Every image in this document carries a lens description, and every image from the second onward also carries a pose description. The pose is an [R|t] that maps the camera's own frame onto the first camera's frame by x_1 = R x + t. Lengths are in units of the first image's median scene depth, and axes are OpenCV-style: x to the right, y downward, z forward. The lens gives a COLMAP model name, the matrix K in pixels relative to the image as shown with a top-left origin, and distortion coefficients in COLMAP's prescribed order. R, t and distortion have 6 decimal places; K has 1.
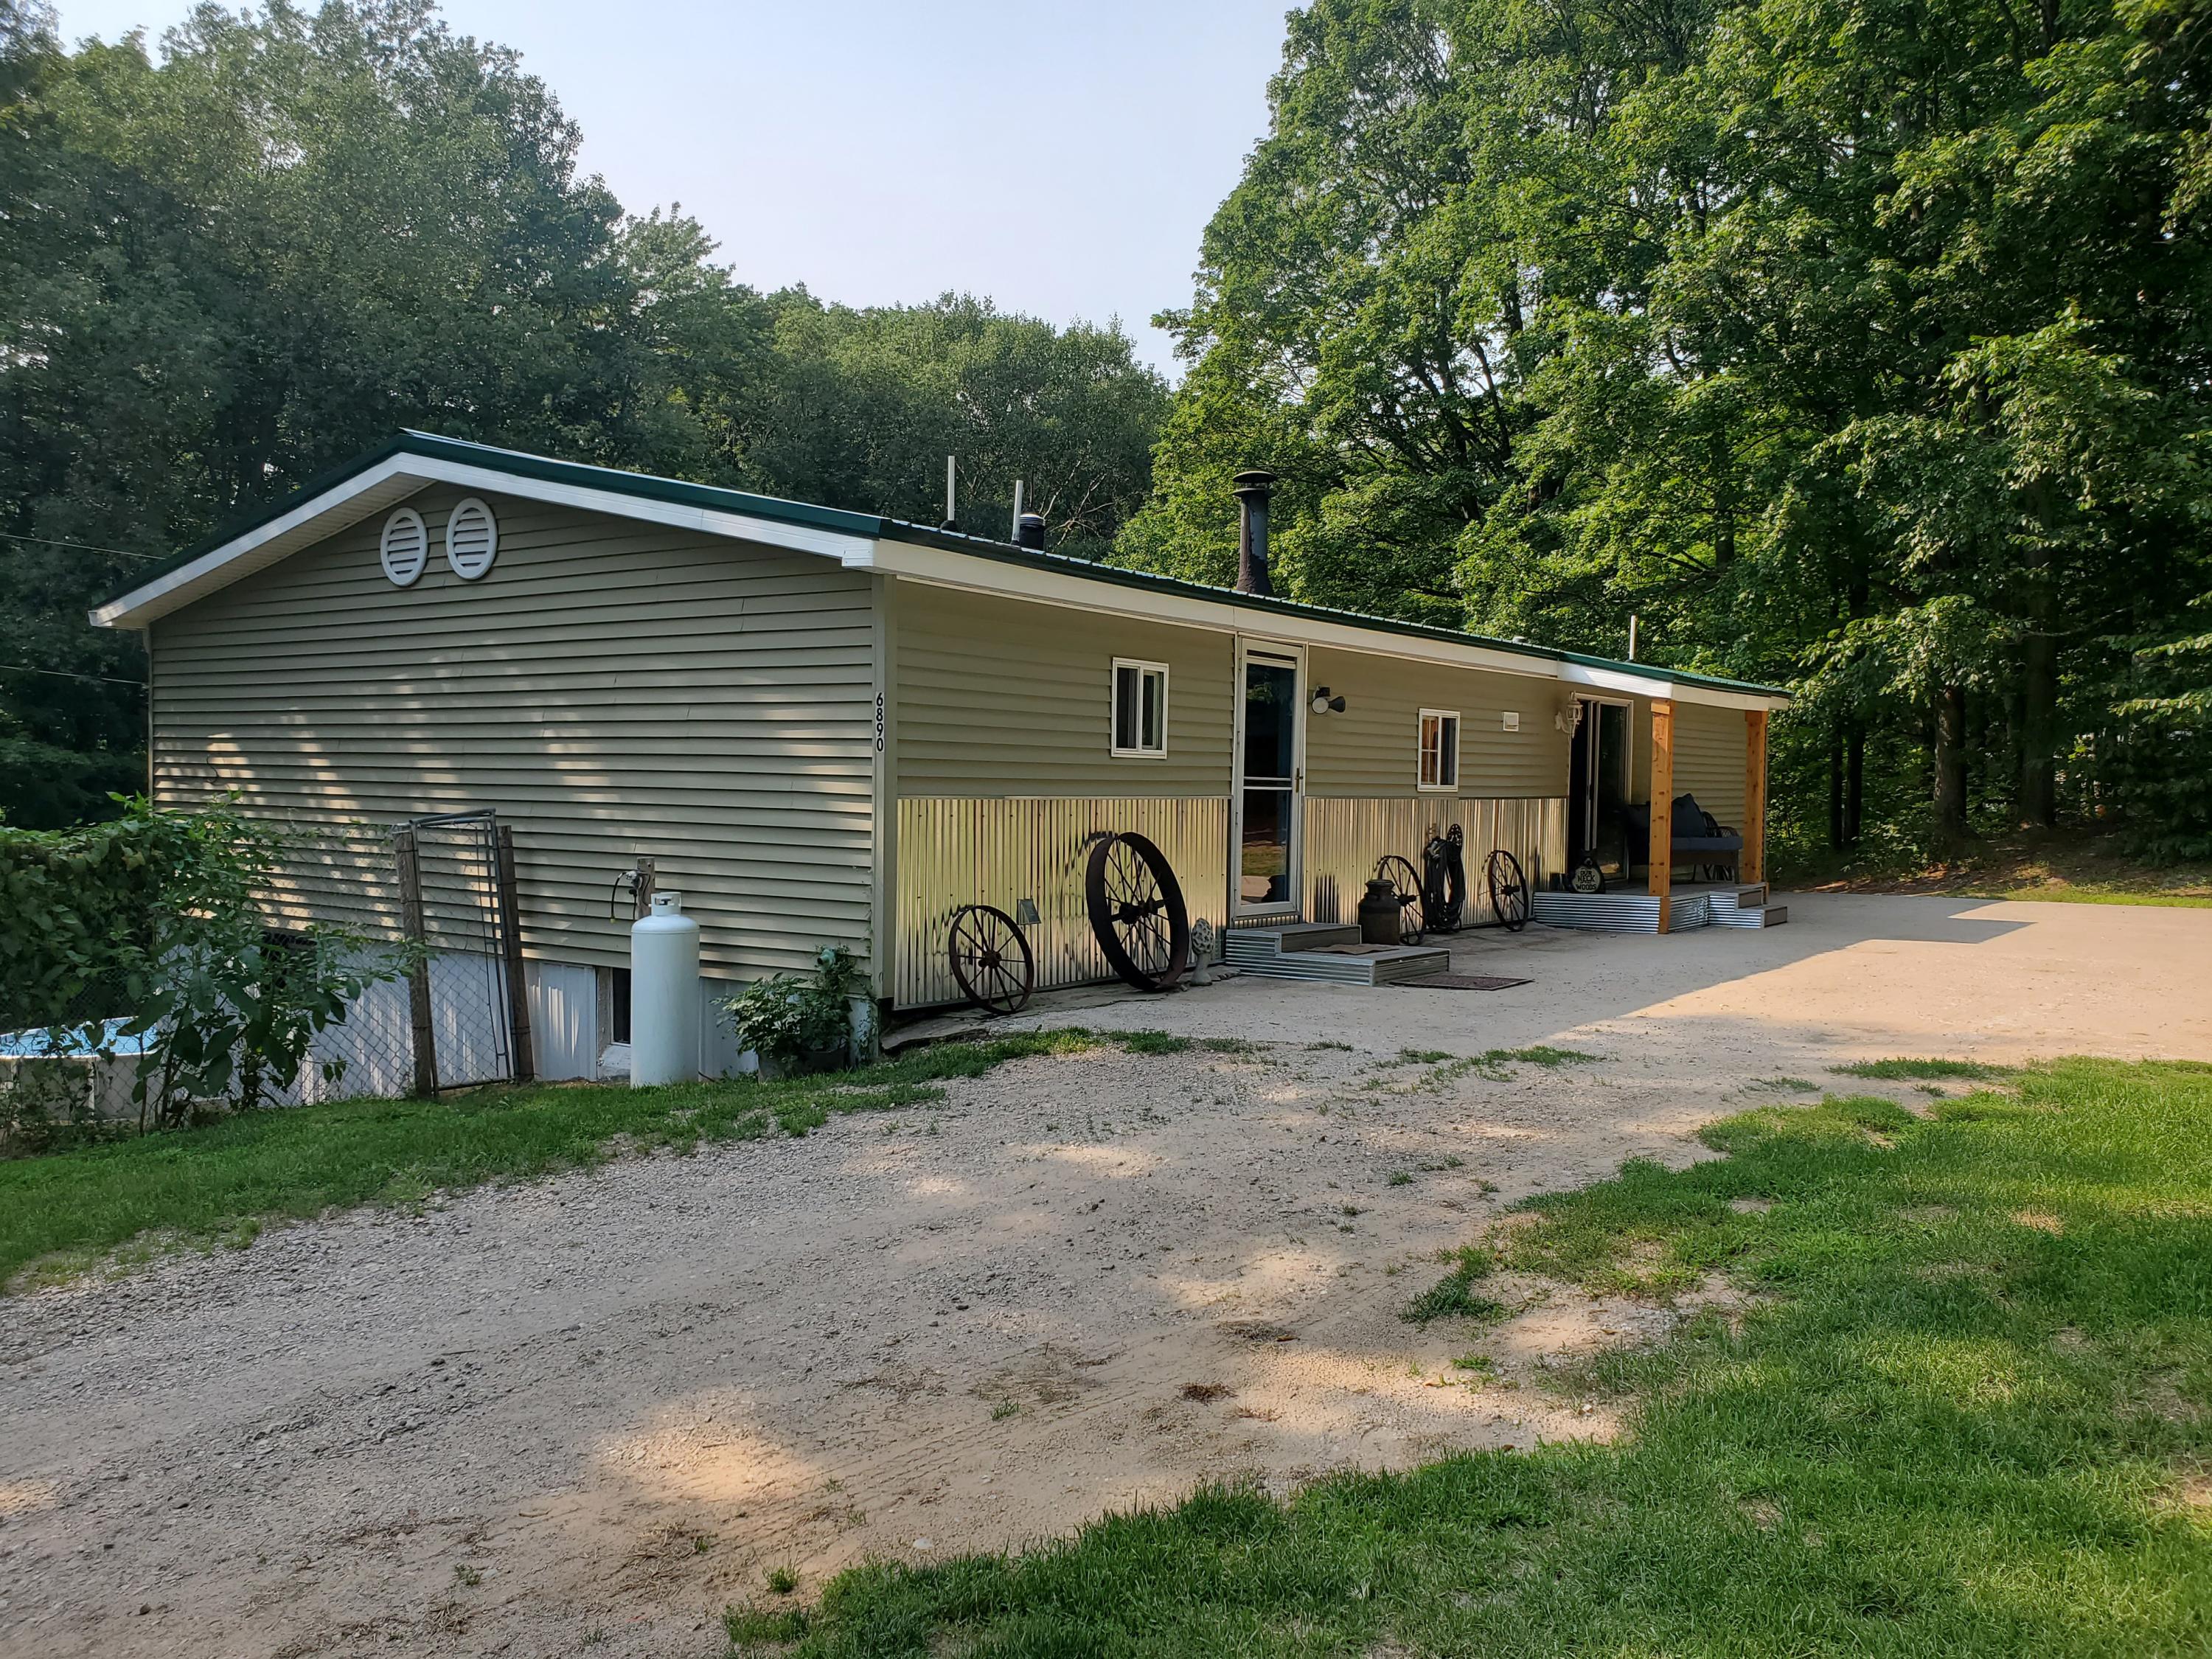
lens RADIAL K [[1733.1, 0, 1107.0], [0, 1733.1, 857.7], [0, 0, 1]] dist [0.025870, -0.009111]
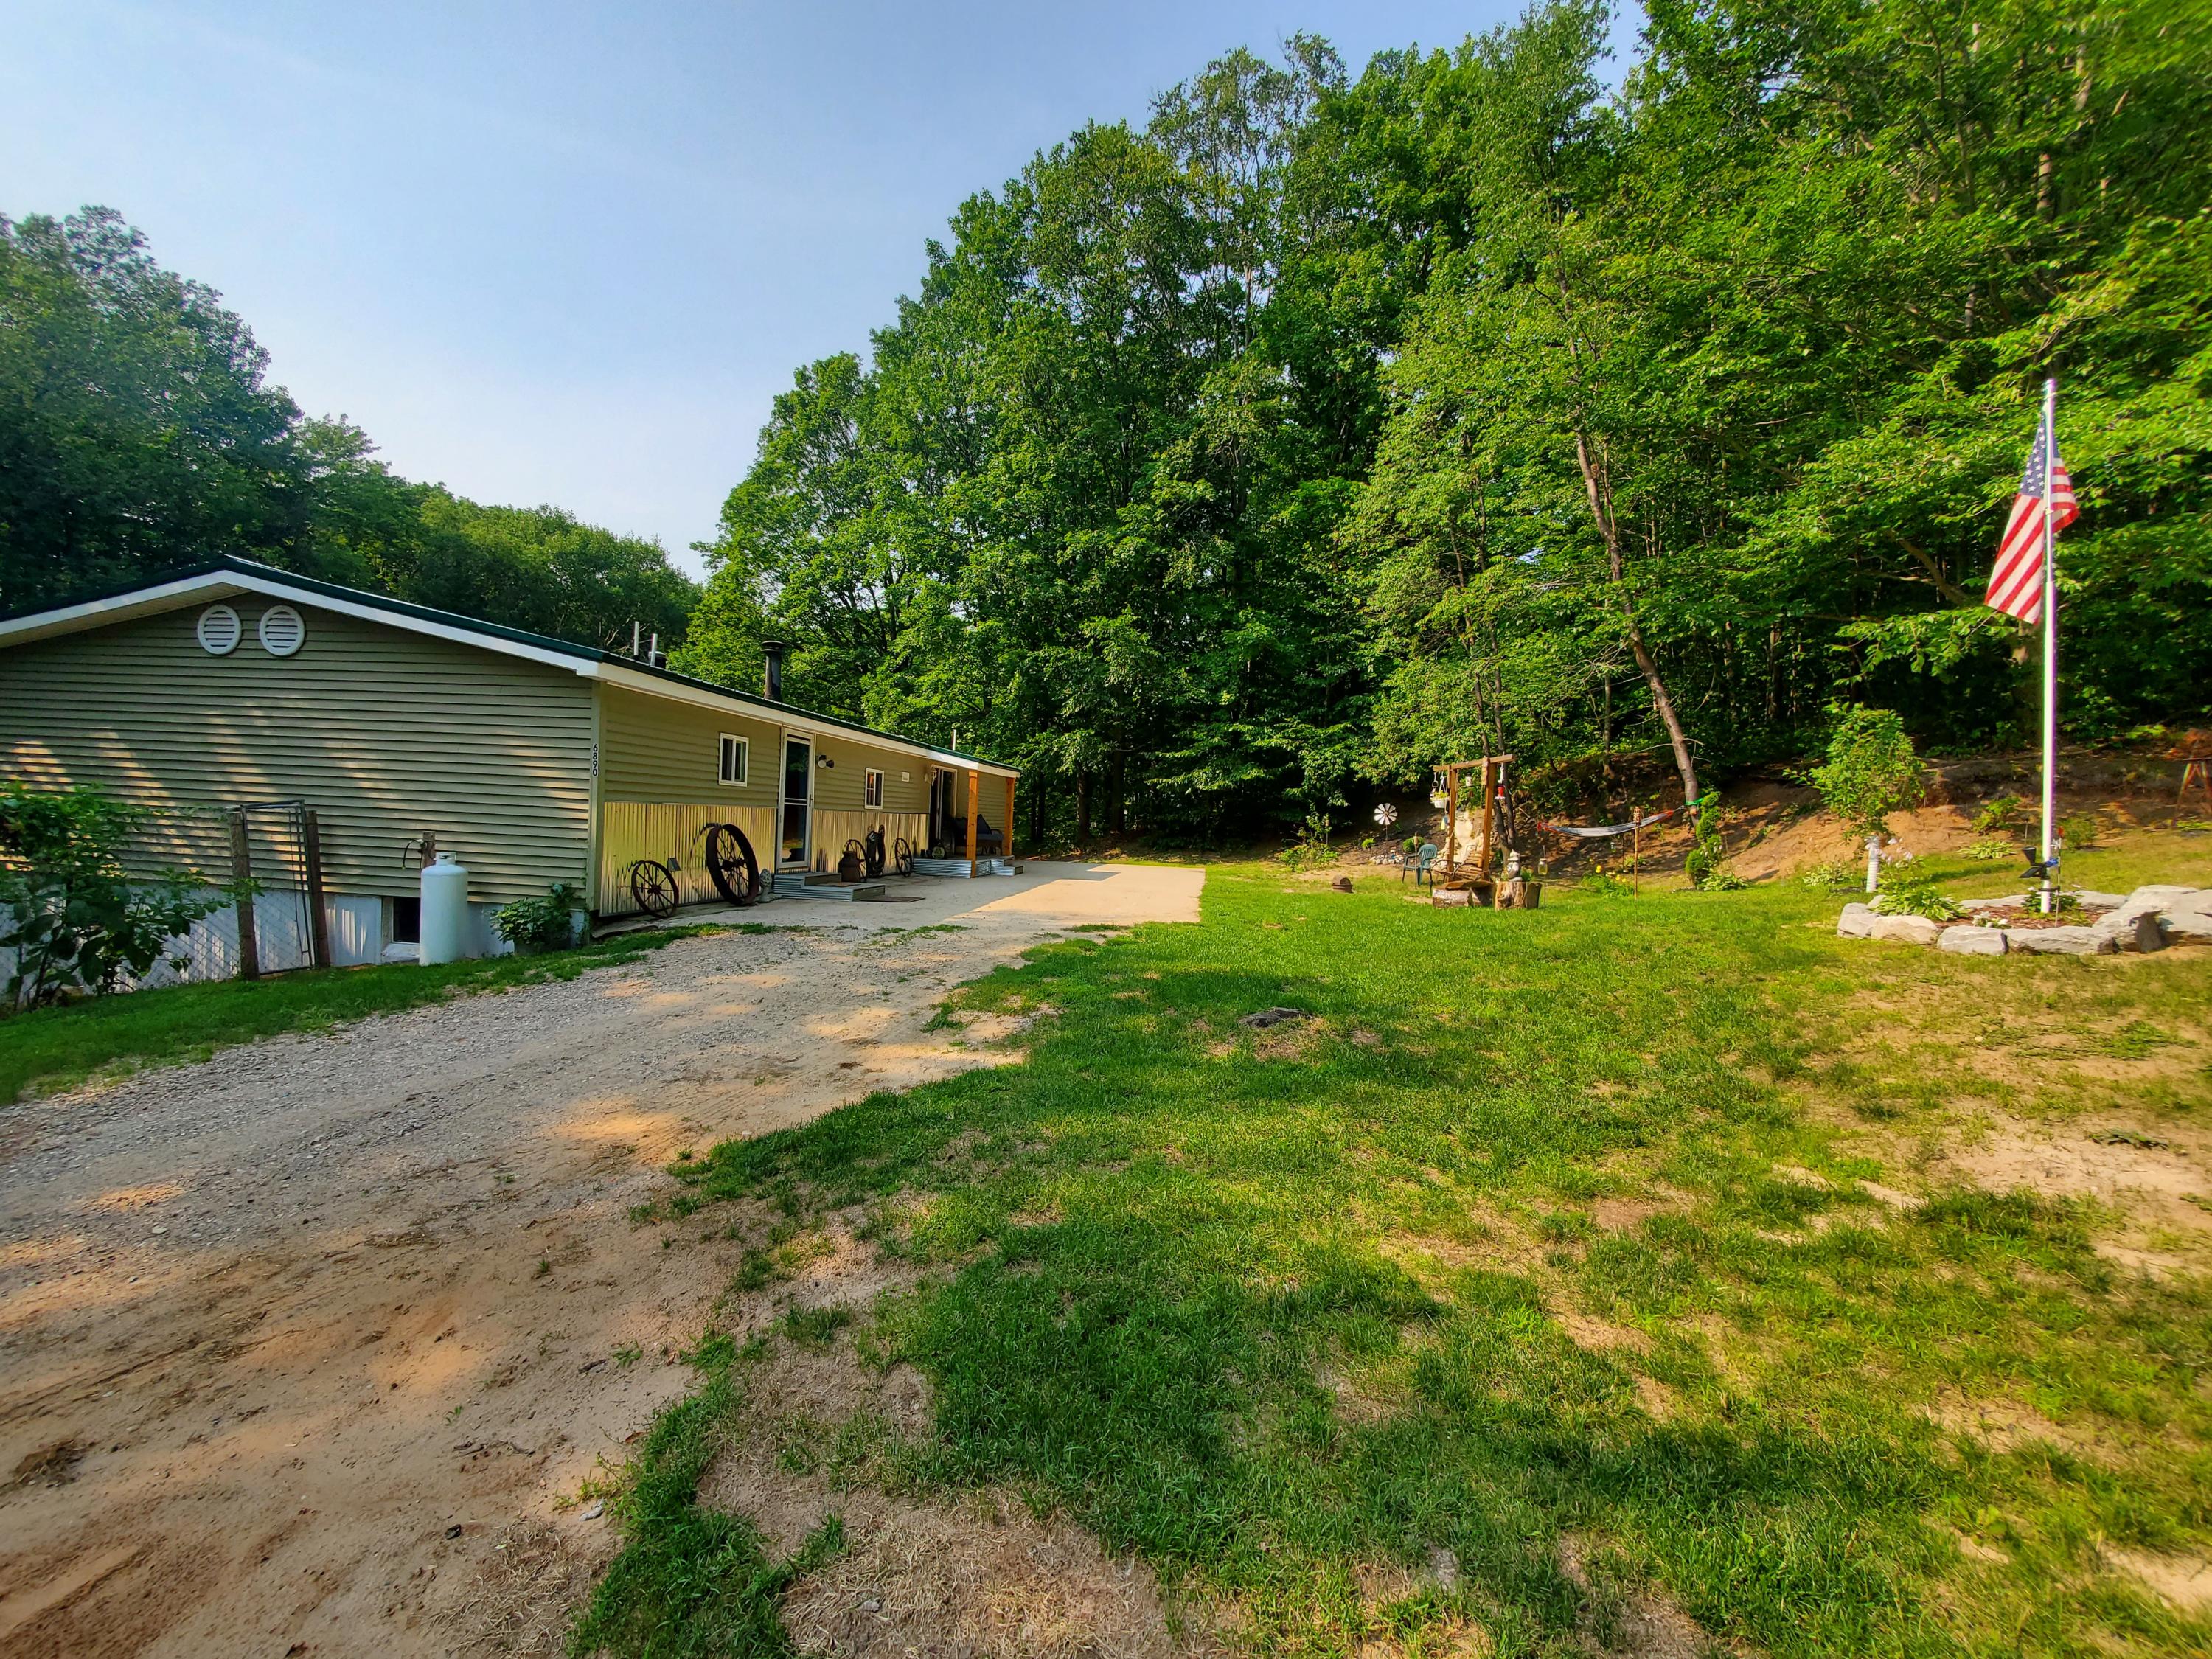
lens RADIAL K [[882.8, 0, 1108.7], [0, 882.8, 836.3], [0, 0, 1]] dist [0.004245, -0.000875]
pose [[0.881181, 0.016686, 0.472485, -0.074335], [-0.011677, 0.999840, -0.013533, 0.007204], [-0.472636, 0.006408, 0.881235, -0.069803]]
